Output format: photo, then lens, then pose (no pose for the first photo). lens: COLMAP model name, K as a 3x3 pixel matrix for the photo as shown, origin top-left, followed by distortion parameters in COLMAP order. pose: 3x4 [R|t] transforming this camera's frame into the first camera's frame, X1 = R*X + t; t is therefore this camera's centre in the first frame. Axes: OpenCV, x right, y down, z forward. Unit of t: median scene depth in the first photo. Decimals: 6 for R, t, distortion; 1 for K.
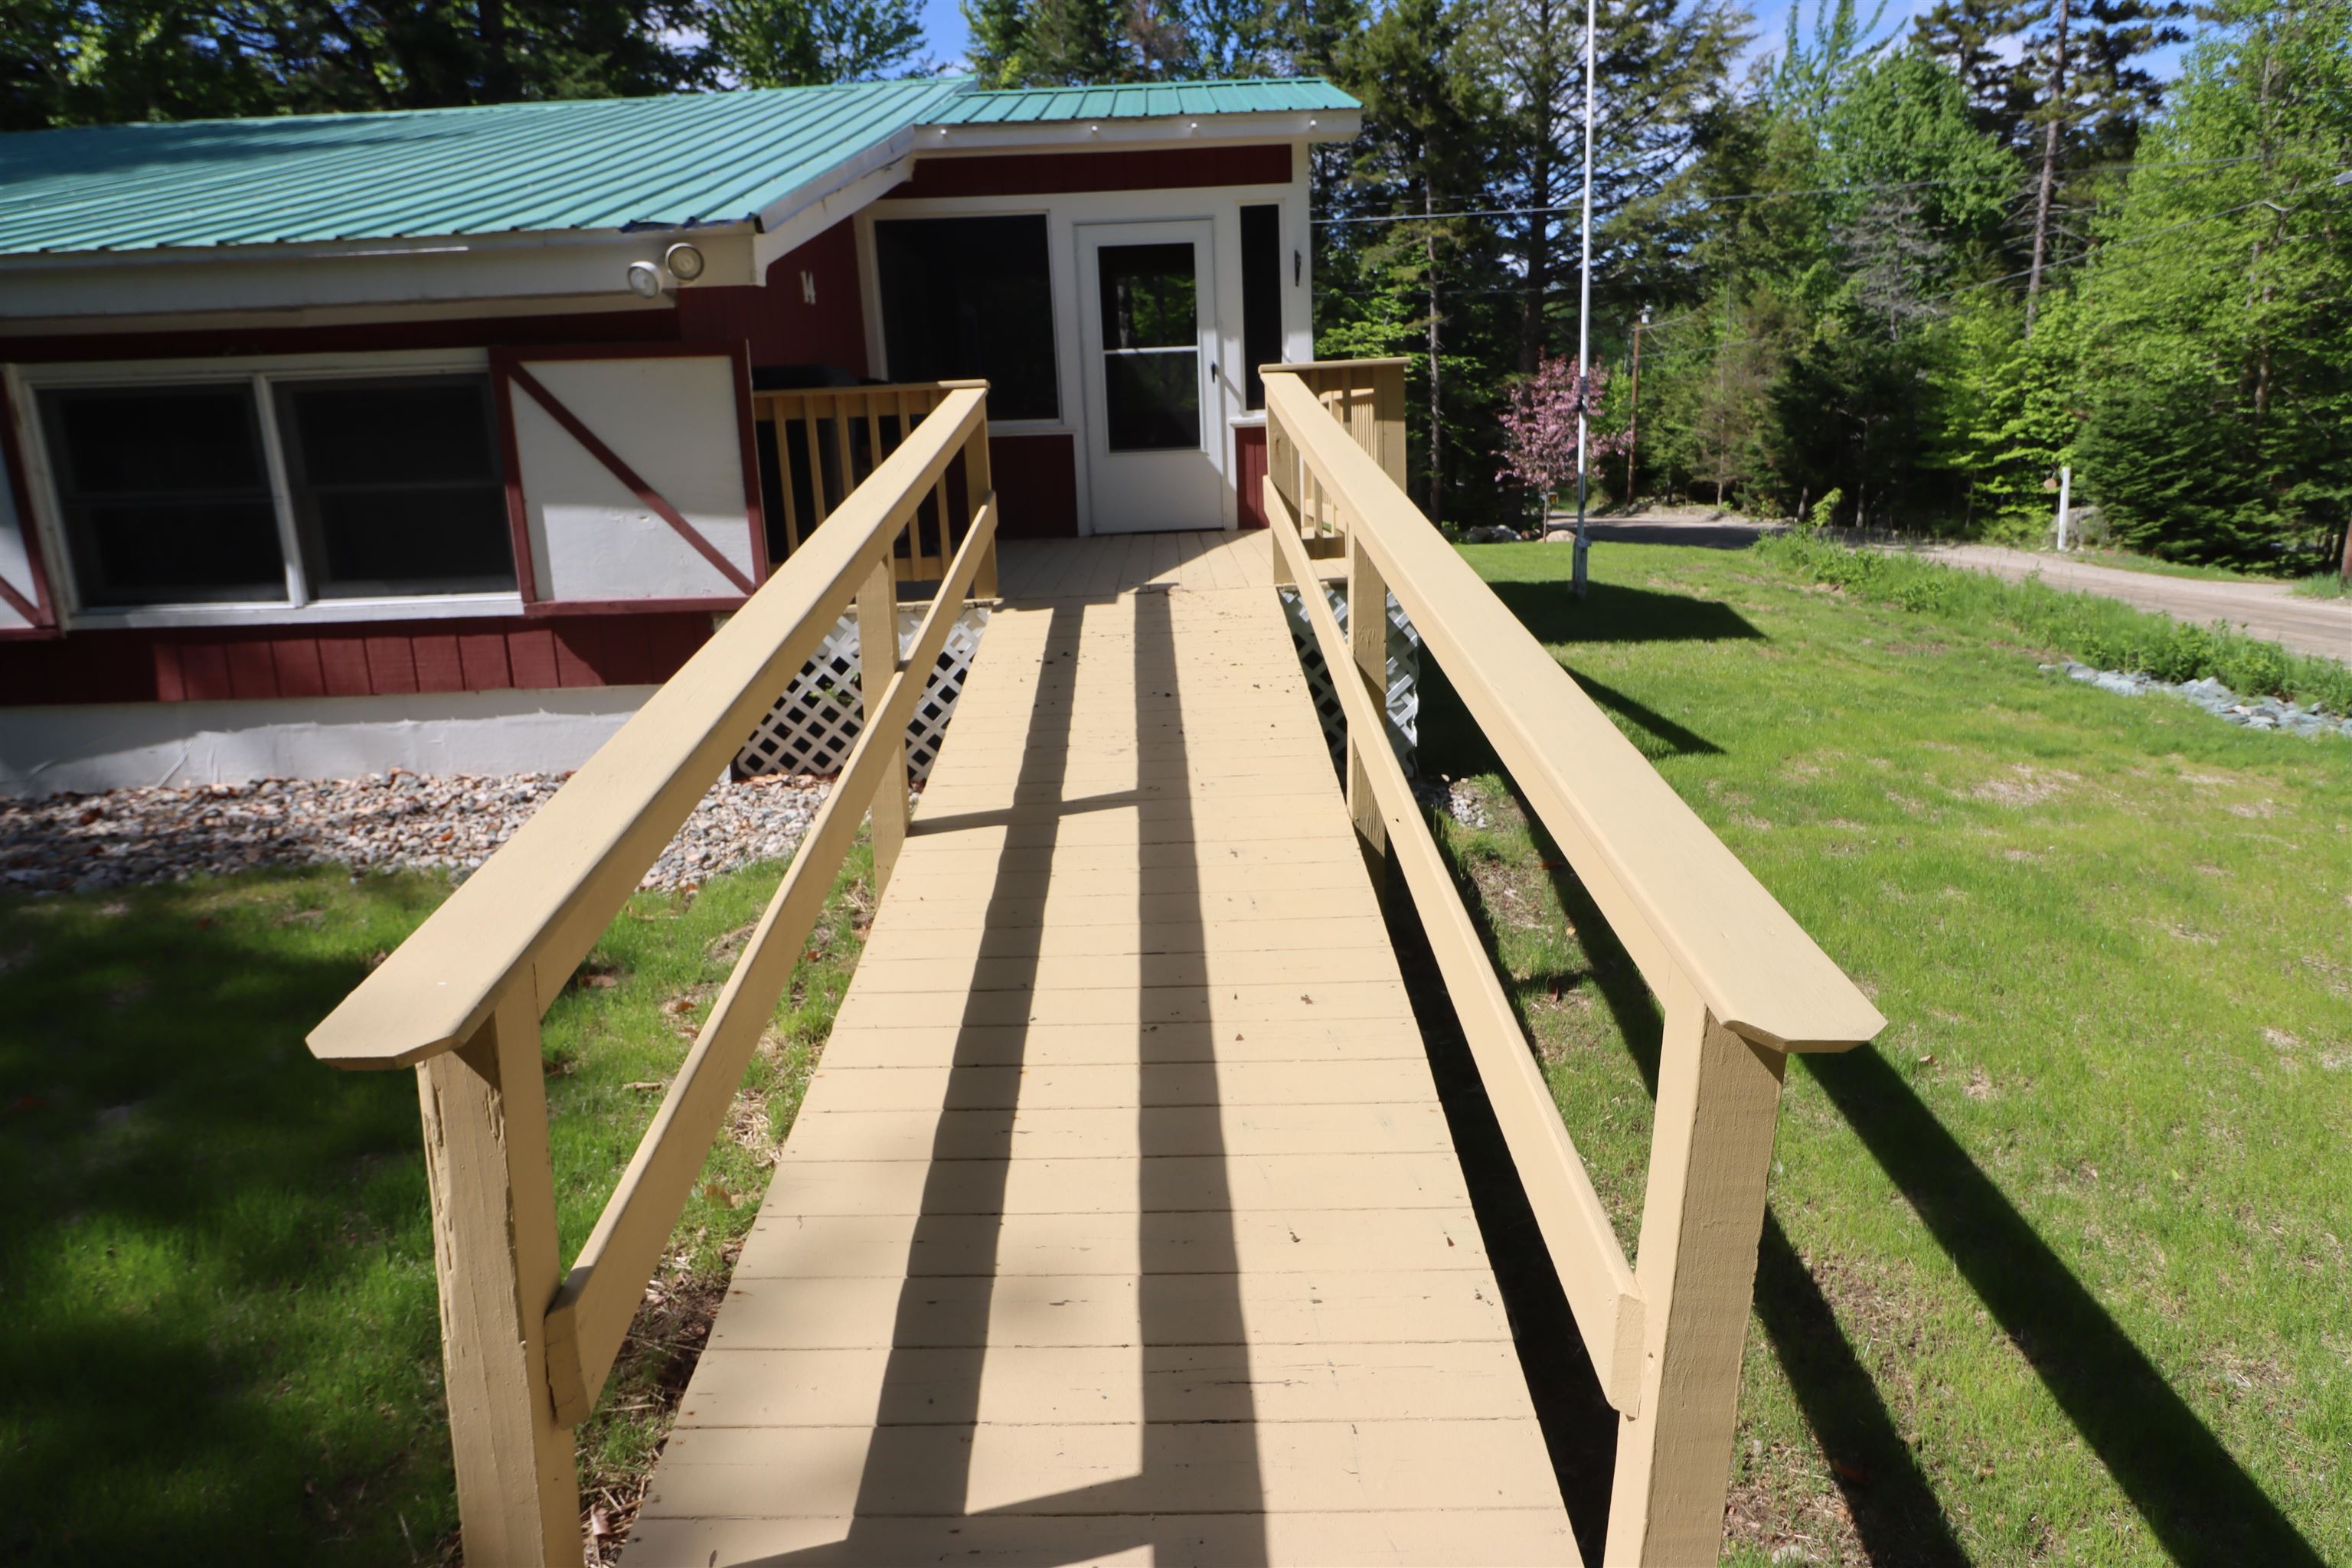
lens RADIAL K [[1334.4, 0, 1165.0], [0, 1334.4, 748.6], [0, 0, 1]] dist [0.007238, -0.013343]
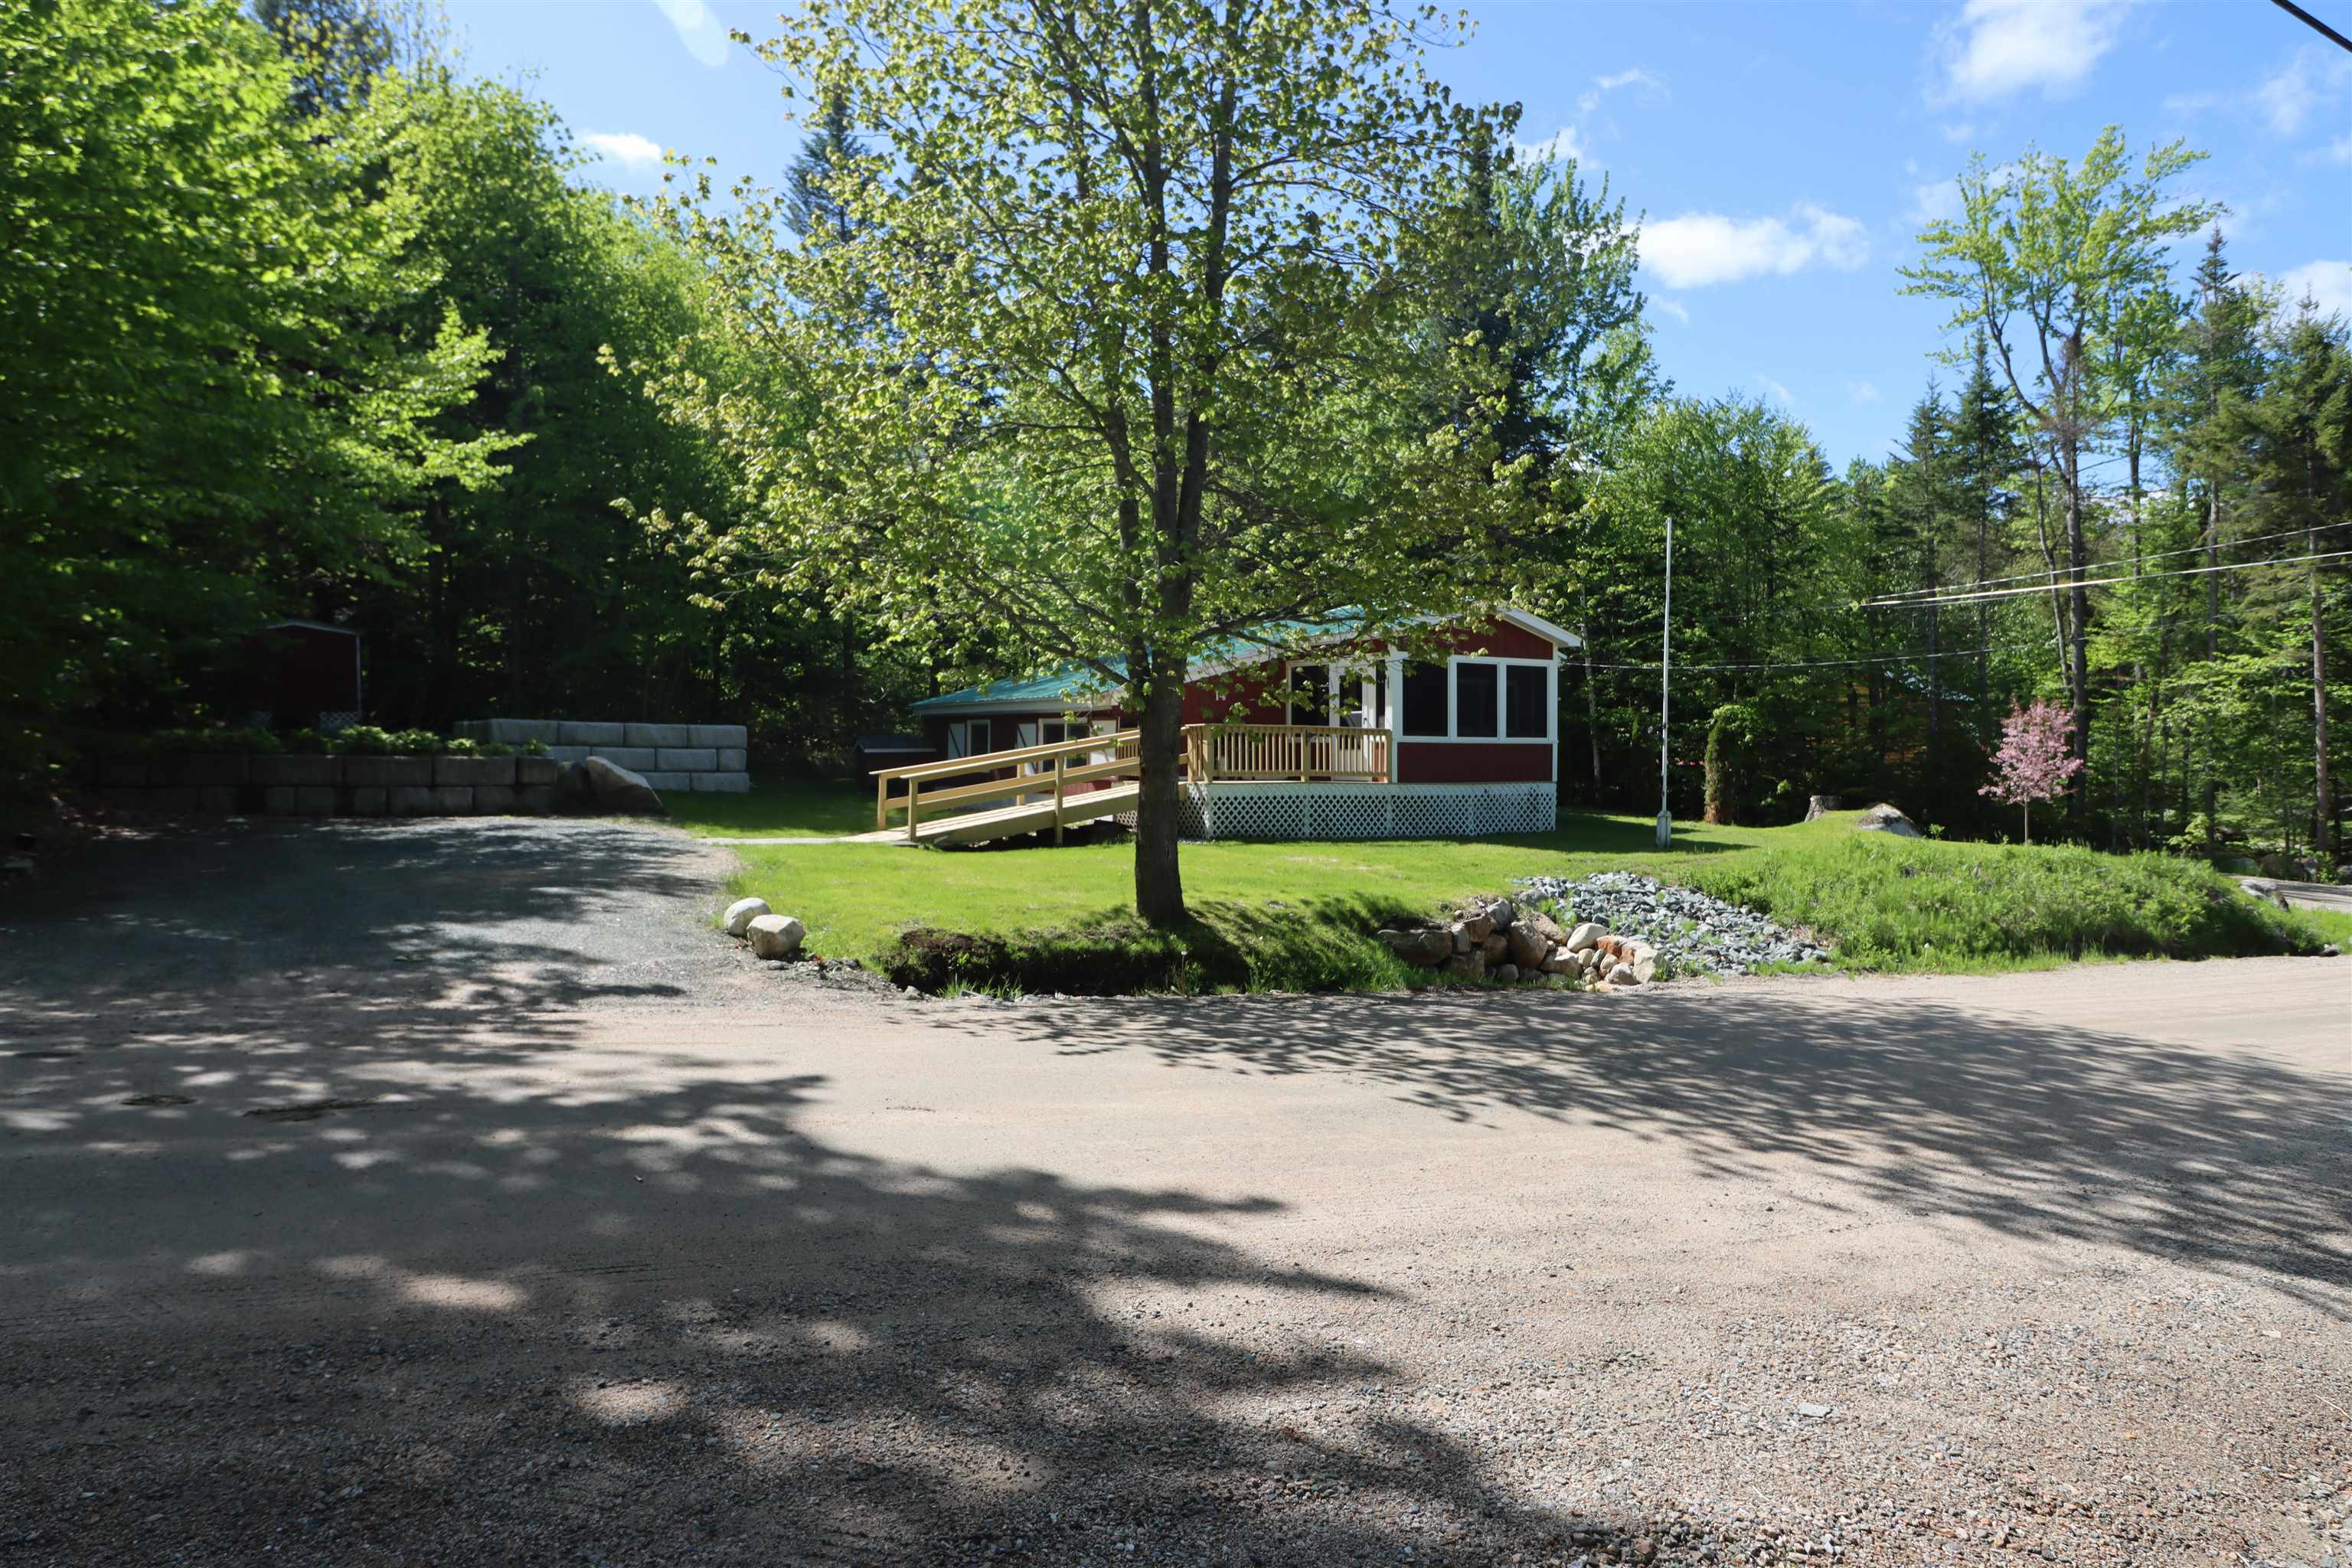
lens RADIAL K [[1334.4, 0, 1165.0], [0, 1334.4, 748.6], [0, 0, 1]] dist [0.007238, -0.013343]
pose [[0.489056, 0.041705, -0.871255, 2.145097], [-0.228617, 0.970066, -0.081893, 0.072212], [0.841759, 0.239234, 0.483951, -0.576394]]
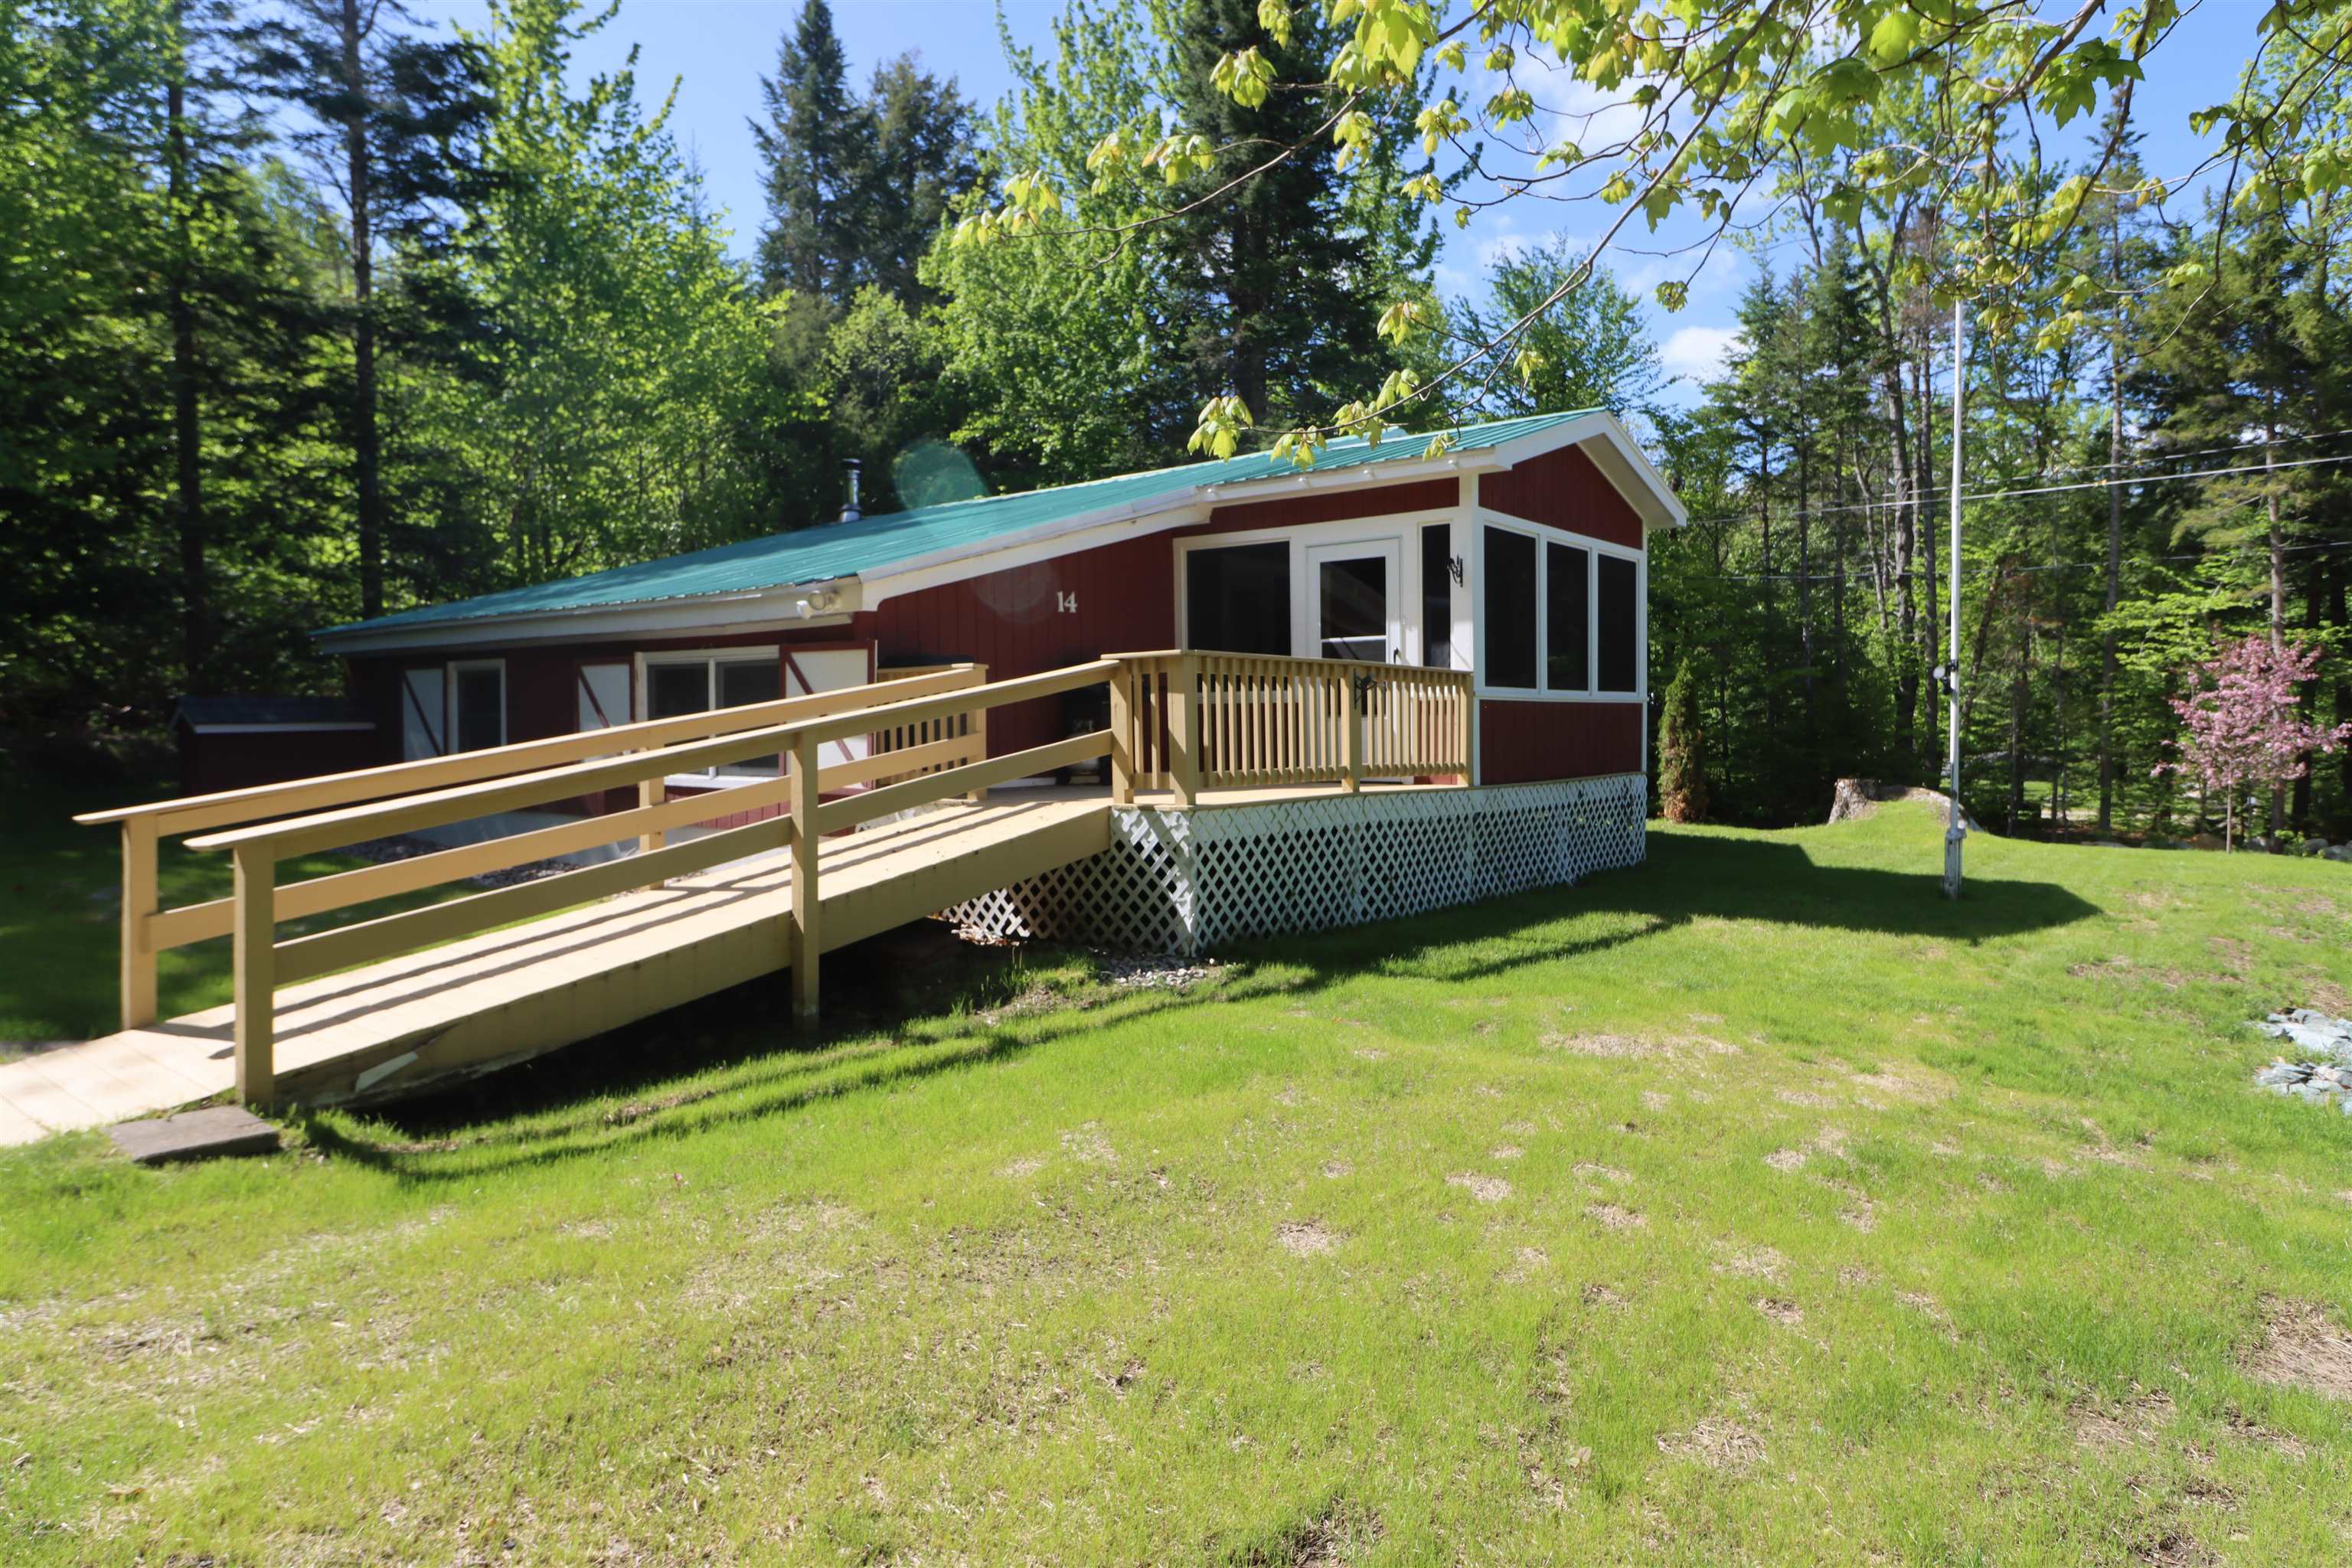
lens RADIAL K [[1334.4, 0, 1165.0], [0, 1334.4, 748.6], [0, 0, 1]] dist [0.007238, -0.013343]
pose [[0.777016, 0.043035, -0.628008, 0.655149], [-0.168928, 0.975320, -0.142175, 0.010753], [0.606390, 0.216560, 0.765110, -0.046546]]
